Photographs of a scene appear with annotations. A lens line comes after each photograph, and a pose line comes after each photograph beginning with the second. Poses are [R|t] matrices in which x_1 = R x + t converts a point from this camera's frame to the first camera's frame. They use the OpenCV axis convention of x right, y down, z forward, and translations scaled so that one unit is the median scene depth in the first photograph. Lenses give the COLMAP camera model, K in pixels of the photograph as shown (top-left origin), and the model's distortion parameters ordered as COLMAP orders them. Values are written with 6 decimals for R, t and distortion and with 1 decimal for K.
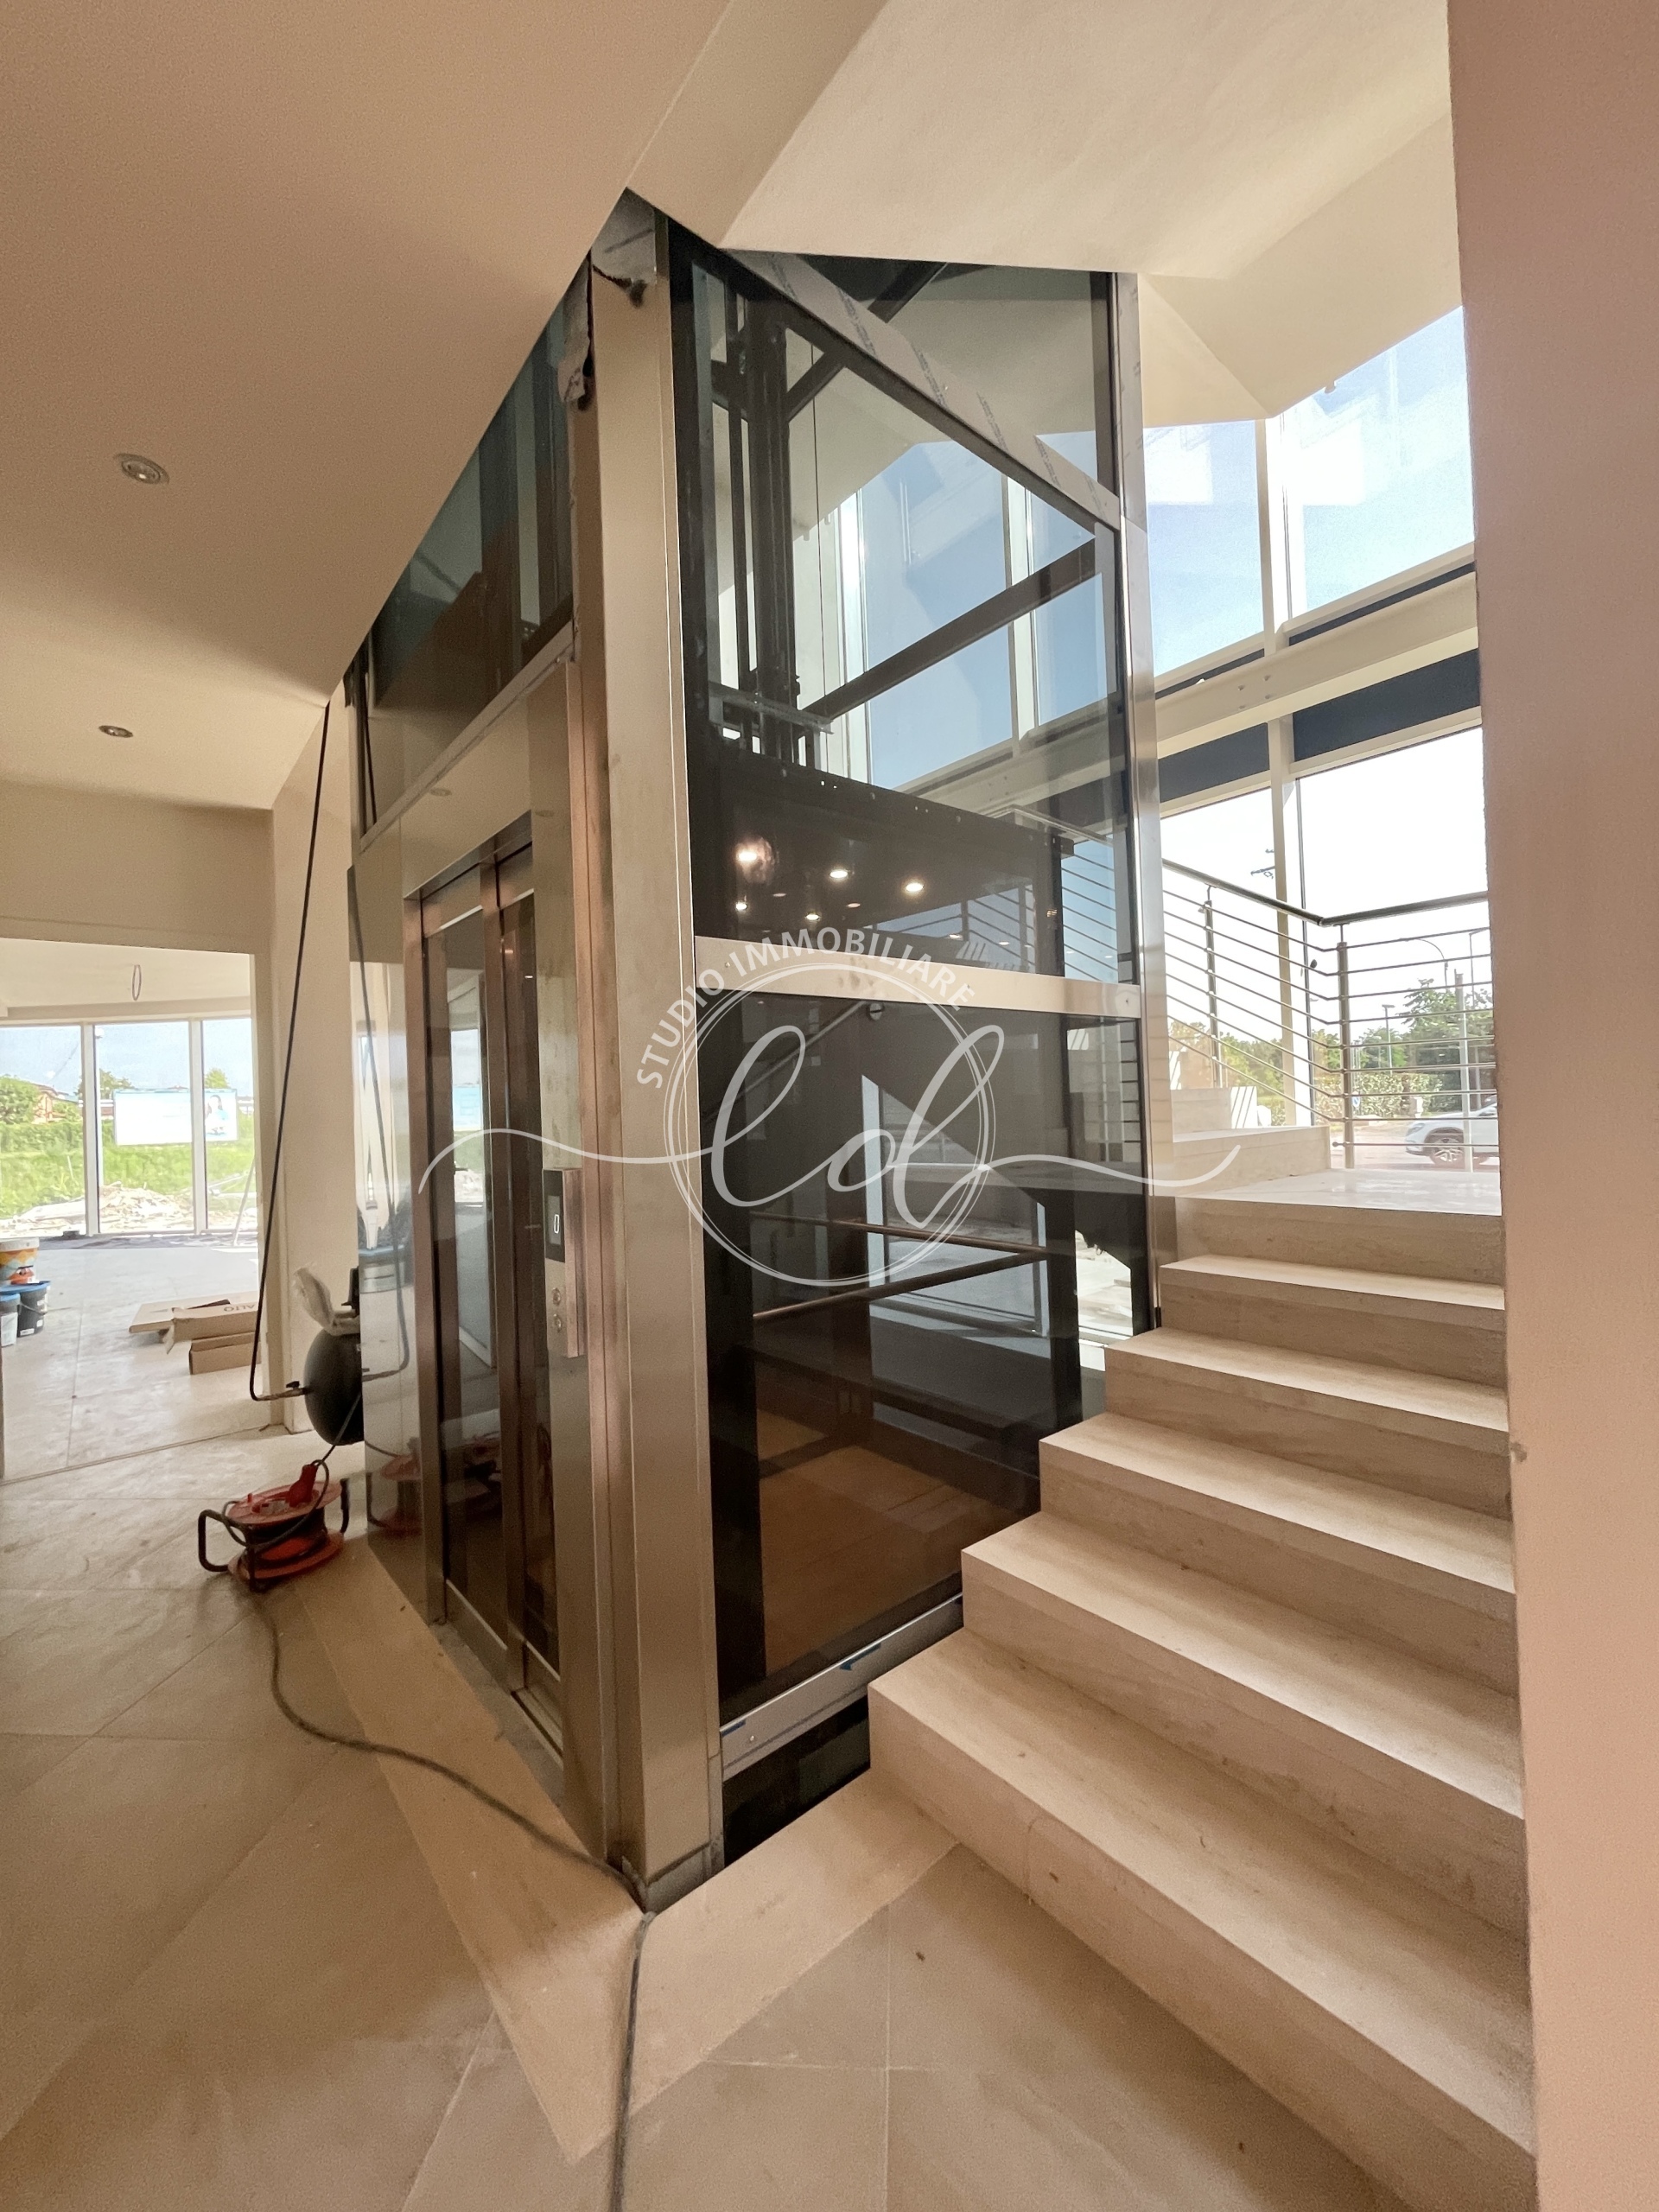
lens RADIAL K [[893.9, 0, 827.1], [0, 893.9, 1096.0], [0, 0, 1]] dist [-0.000913, 0.000660]
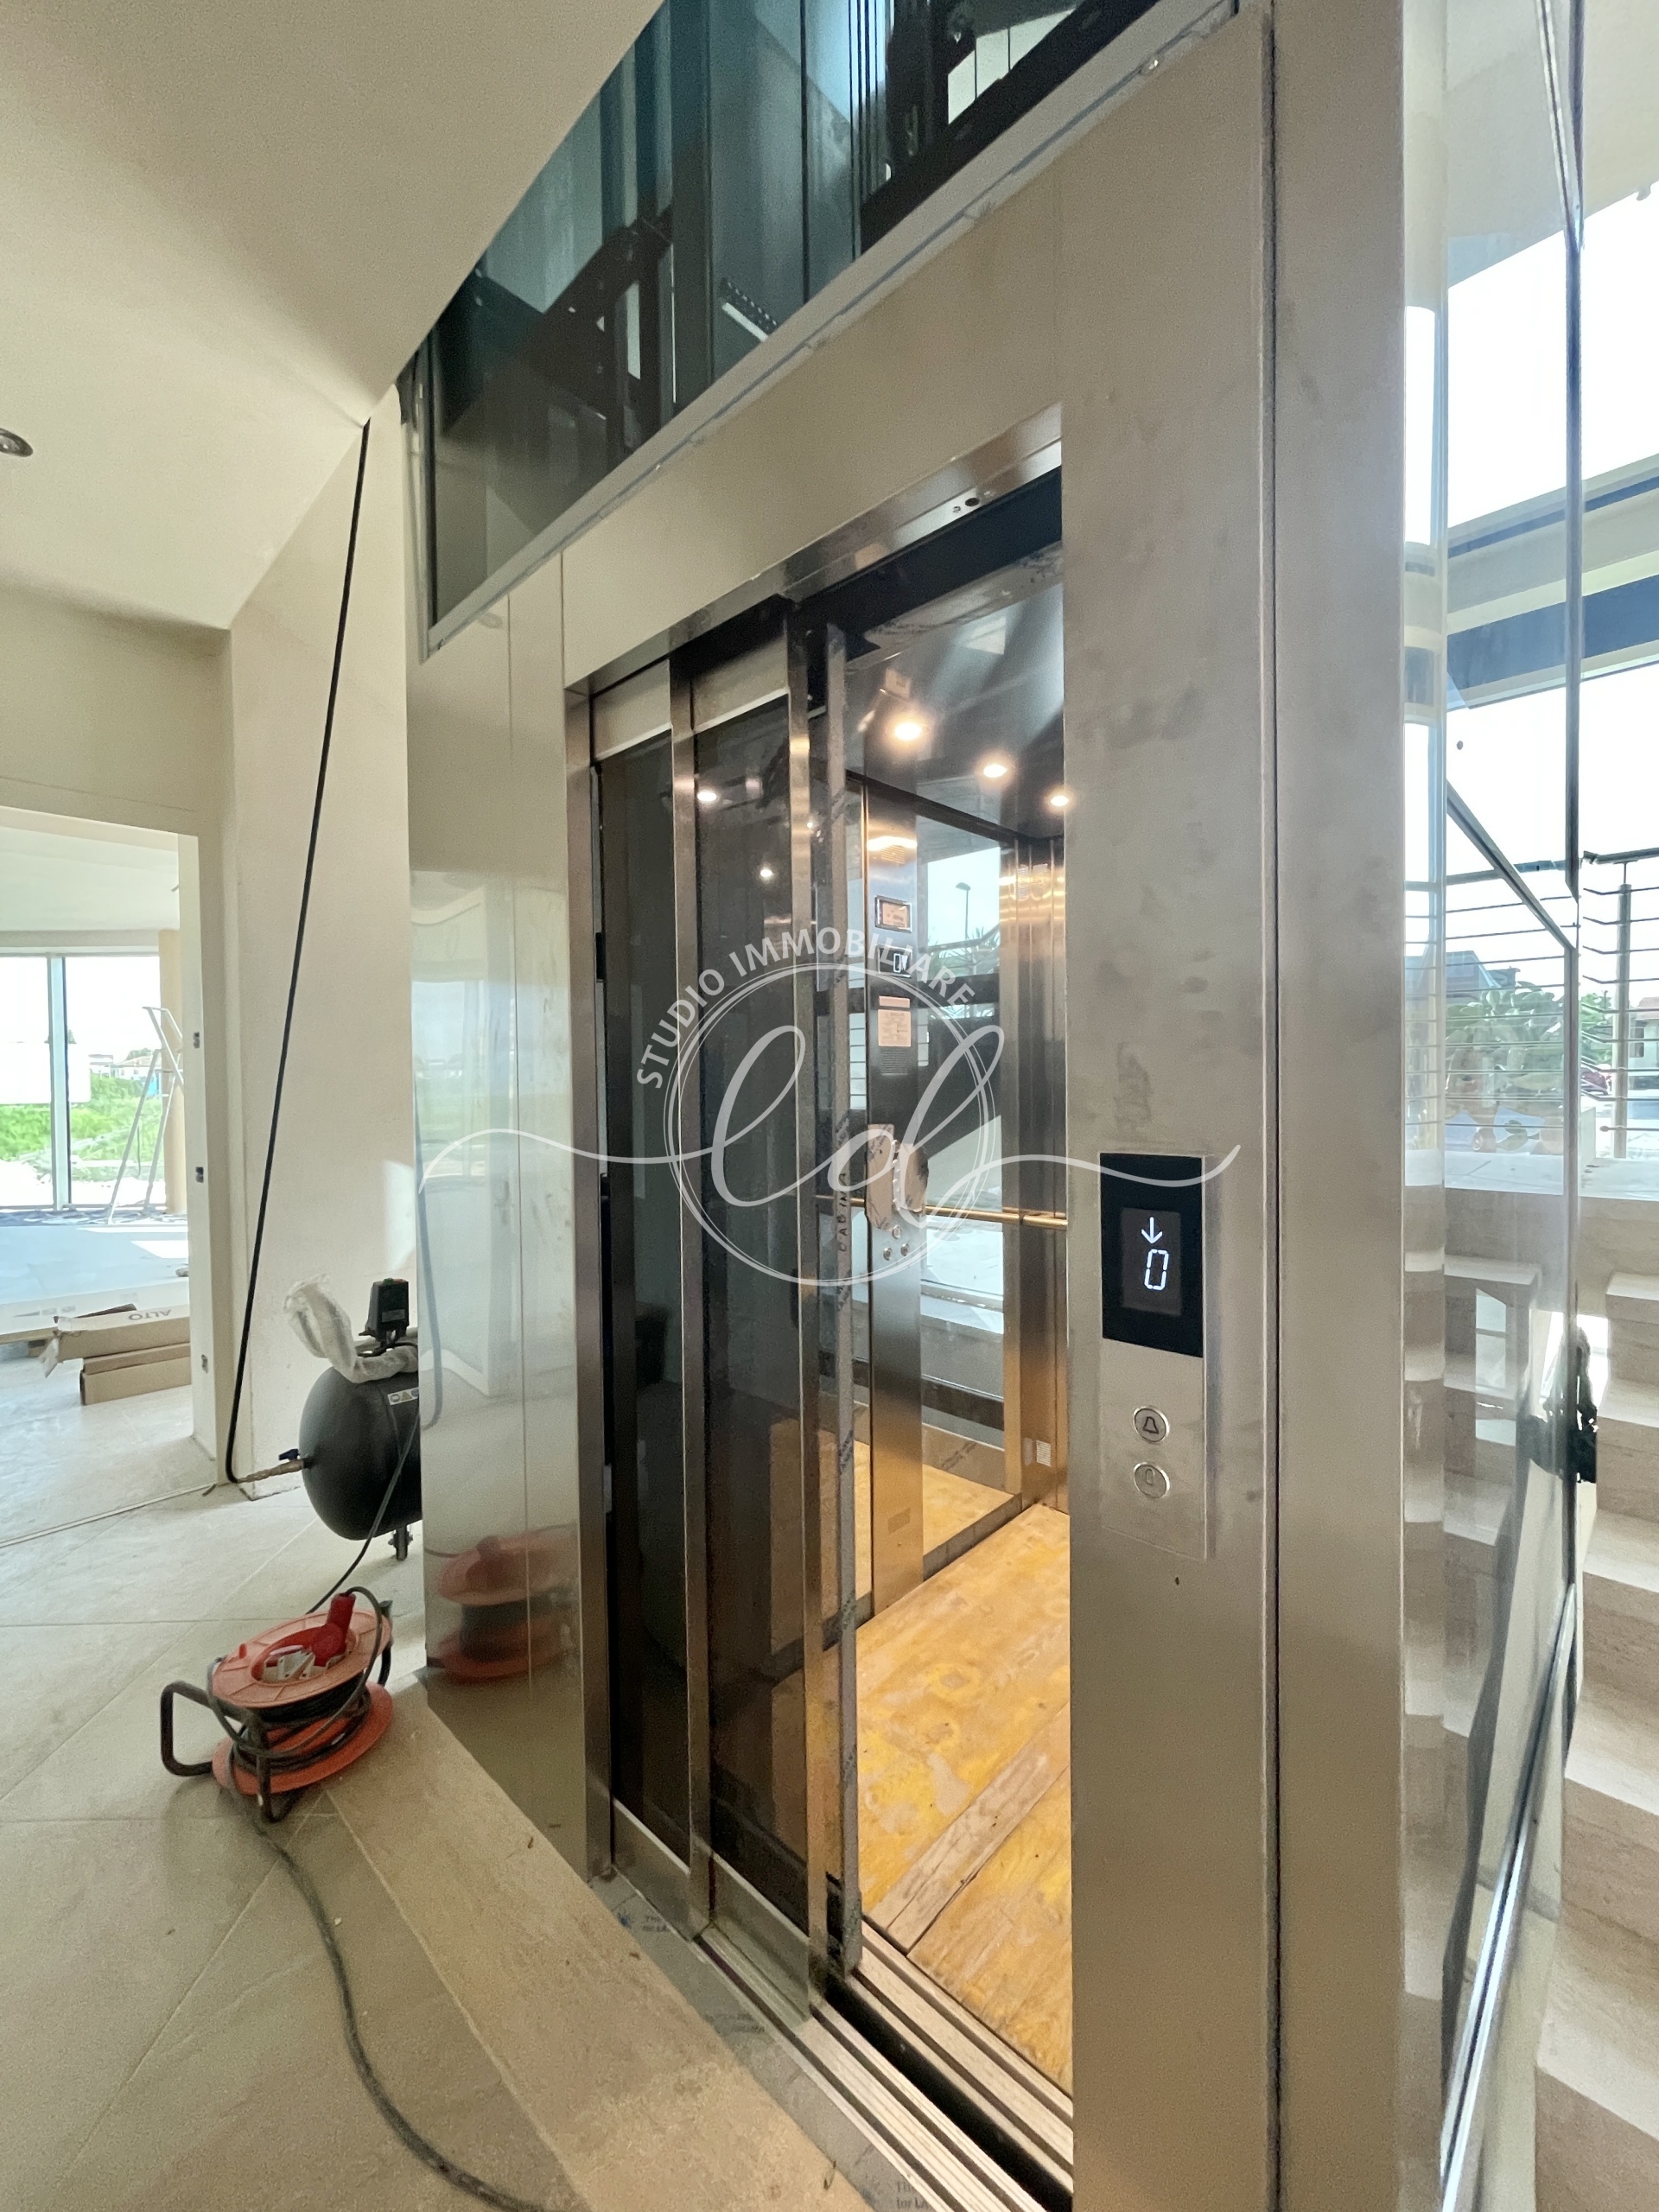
lens RADIAL K [[893.9, 0, 827.1], [0, 893.9, 1096.0], [0, 0, 1]] dist [-0.000913, 0.000660]
pose [[0.993627, 0.022504, 0.110445, -0.270727], [-0.025487, 0.999345, 0.025674, 0.023213], [-0.109795, -0.028325, 0.993551, 0.288442]]
